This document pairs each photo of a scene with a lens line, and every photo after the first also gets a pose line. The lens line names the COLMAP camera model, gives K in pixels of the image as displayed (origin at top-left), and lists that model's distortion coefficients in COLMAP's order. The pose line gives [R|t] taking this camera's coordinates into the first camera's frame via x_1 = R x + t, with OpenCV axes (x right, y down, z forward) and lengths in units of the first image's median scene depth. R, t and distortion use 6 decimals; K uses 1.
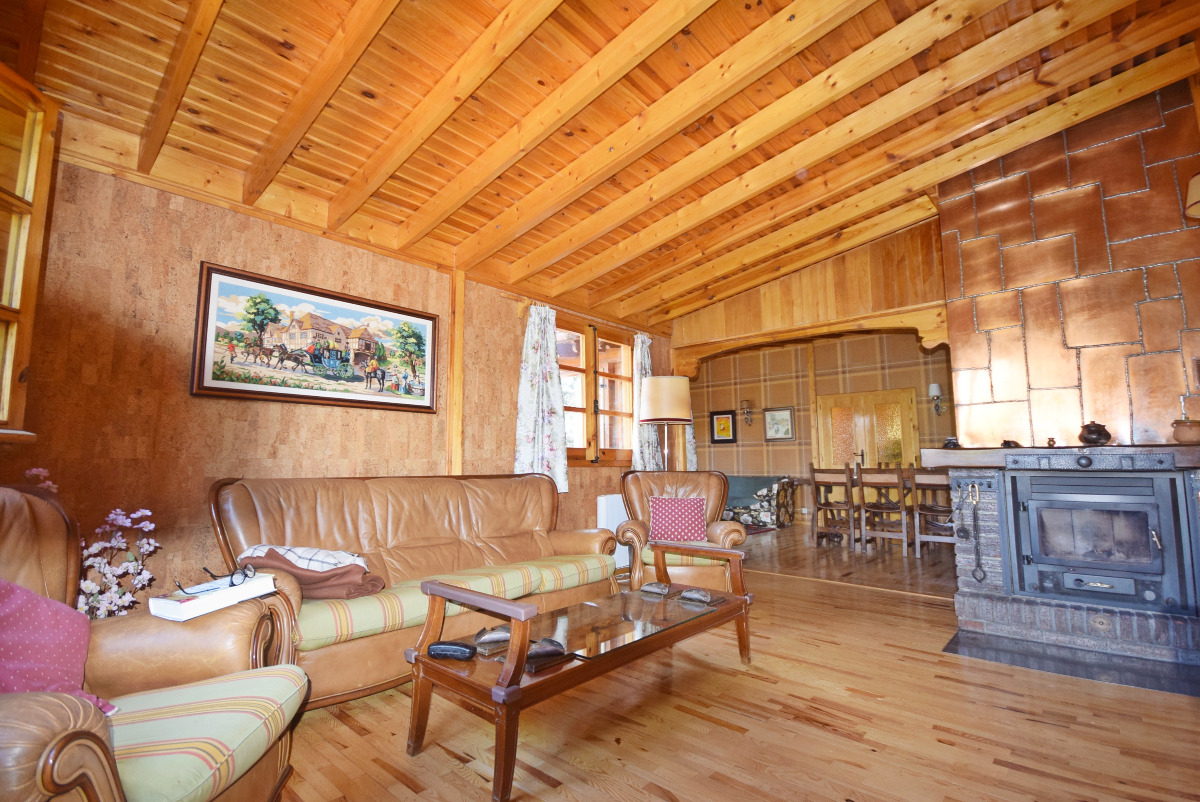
lens RADIAL K [[537.4, 0, 602.8], [0, 537.4, 407.7], [0, 0, 1]] dist [-0.002671, -0.000158]
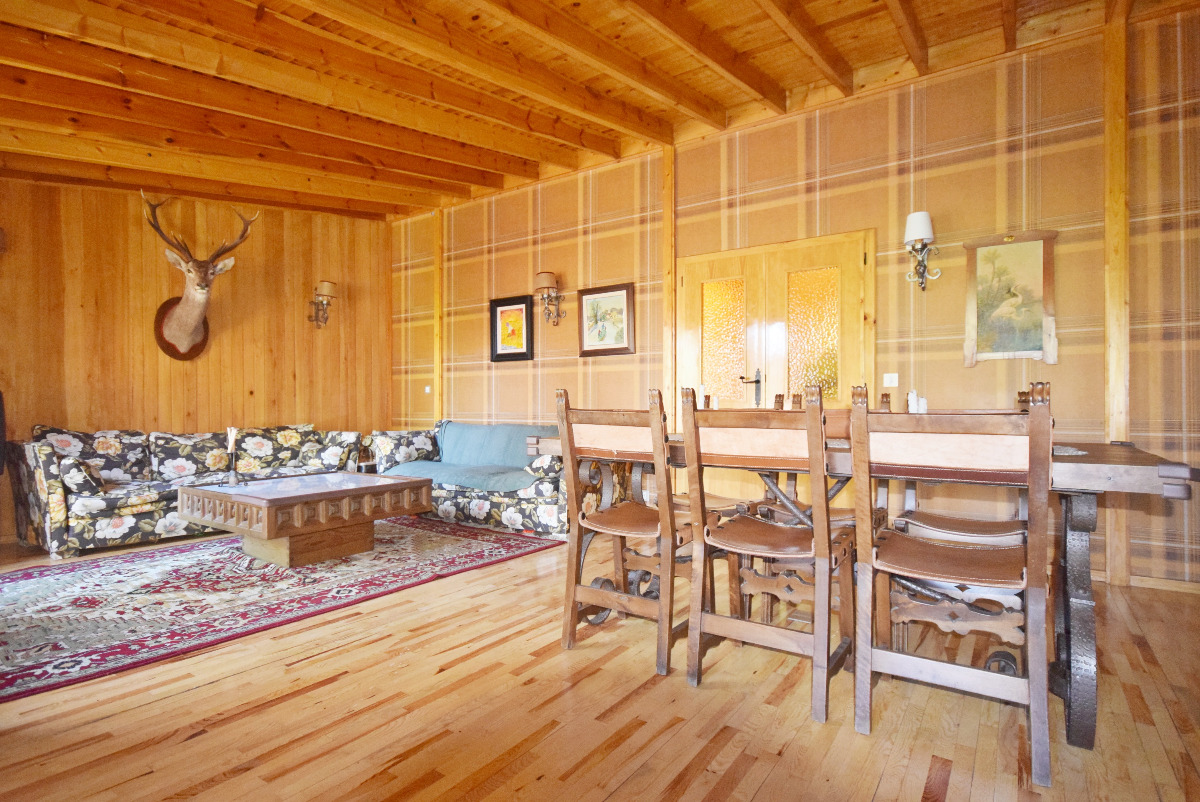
lens RADIAL K [[616.3, 0, 598.1], [0, 616.3, 407.2], [0, 0, 1]] dist [0.004630, 0.000277]
pose [[0.992050, 0.004365, 0.125766, 0.261562], [-0.017511, 0.994464, 0.103611, 0.053660], [-0.124618, -0.104989, 0.986635, 0.457102]]
